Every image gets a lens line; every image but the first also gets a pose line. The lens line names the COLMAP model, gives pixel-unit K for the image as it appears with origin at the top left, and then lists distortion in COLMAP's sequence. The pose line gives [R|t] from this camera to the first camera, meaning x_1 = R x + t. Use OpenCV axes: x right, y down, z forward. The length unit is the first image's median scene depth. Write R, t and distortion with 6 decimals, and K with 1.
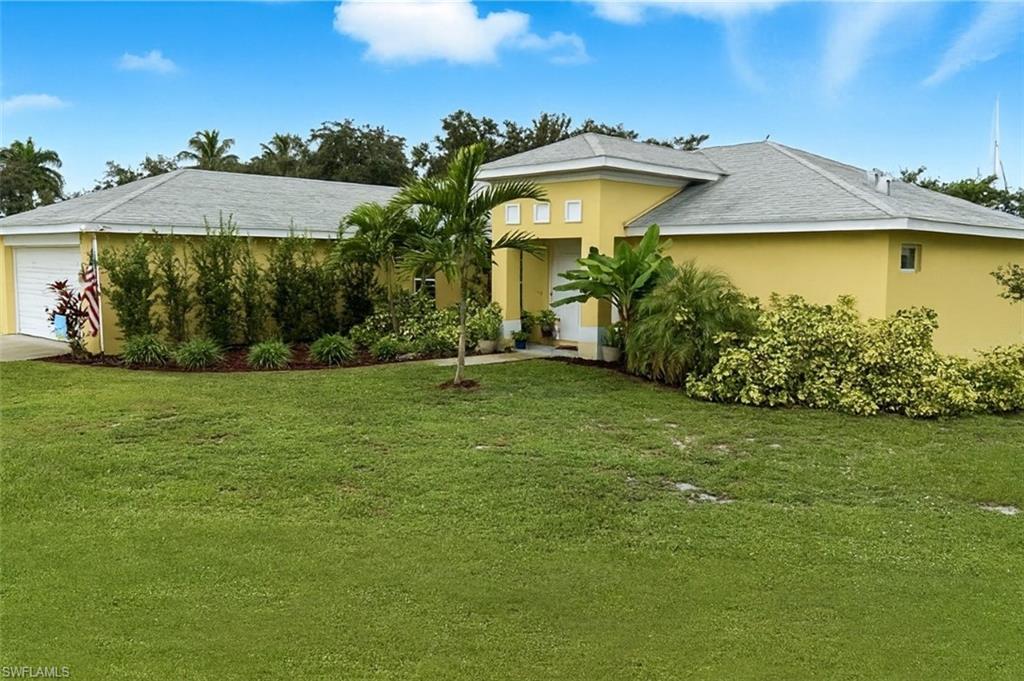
lens RADIAL K [[874.1, 0, 508.8], [0, 874.1, 341.3], [0, 0, 1]] dist [0.012798, 0.008174]
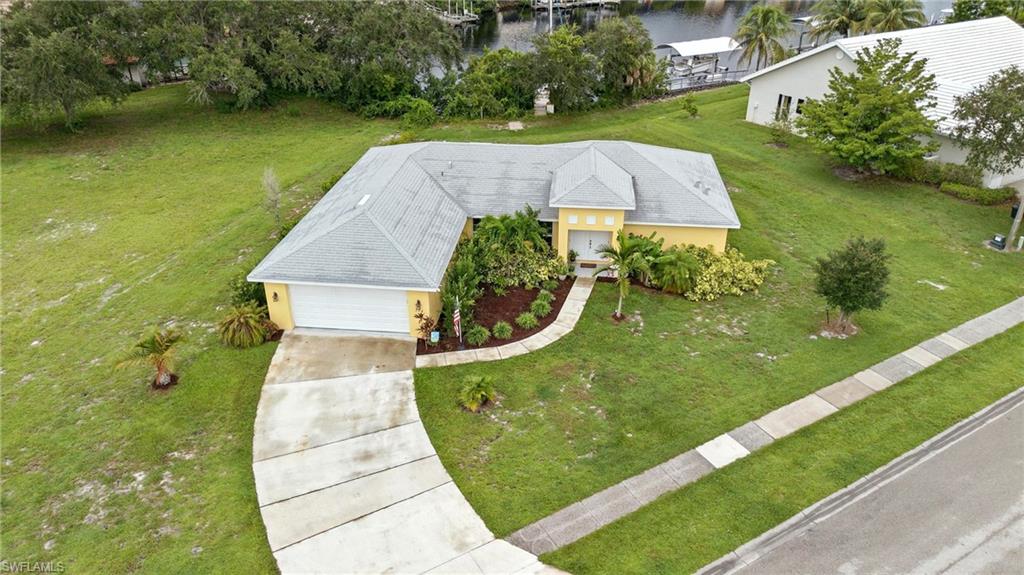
lens RADIAL K [[741.1, 0, 512.0], [0, 741.1, 287.5], [0, 0, 1]] dist [0.004744, -0.002674]
pose [[0.780009, -0.302598, 0.547741, -1.256362], [0.060852, 0.907840, 0.414878, -0.813748], [-0.622802, -0.290278, 0.726537, -0.346180]]
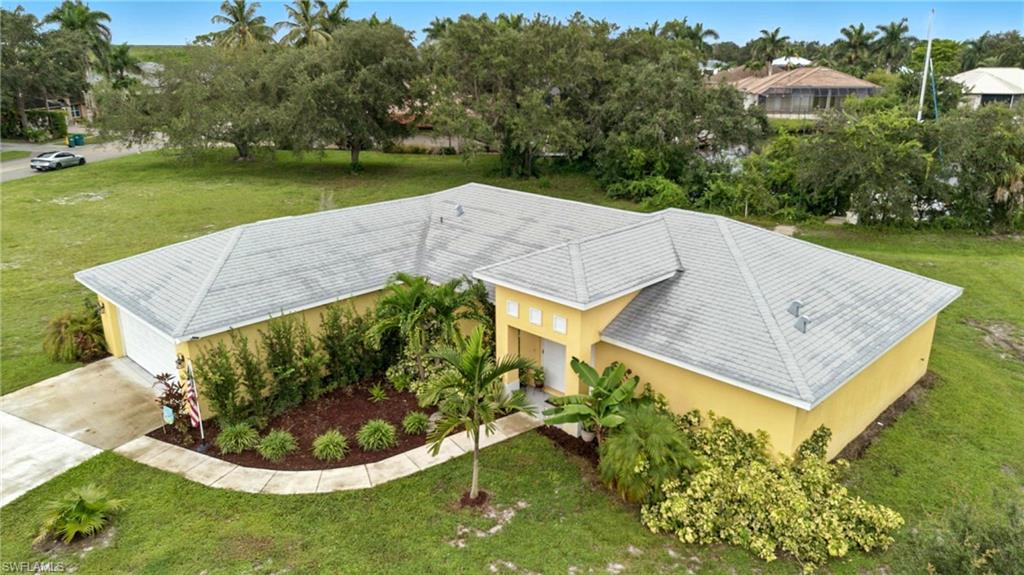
lens RADIAL K [[741.1, 0, 512.0], [0, 741.1, 287.5], [0, 0, 1]] dist [0.004744, -0.002674]
pose [[0.999921, -0.011960, 0.003888, 0.000363], [0.010797, 0.974931, 0.222244, -0.428780], [-0.006448, -0.222184, 0.974983, -0.040802]]
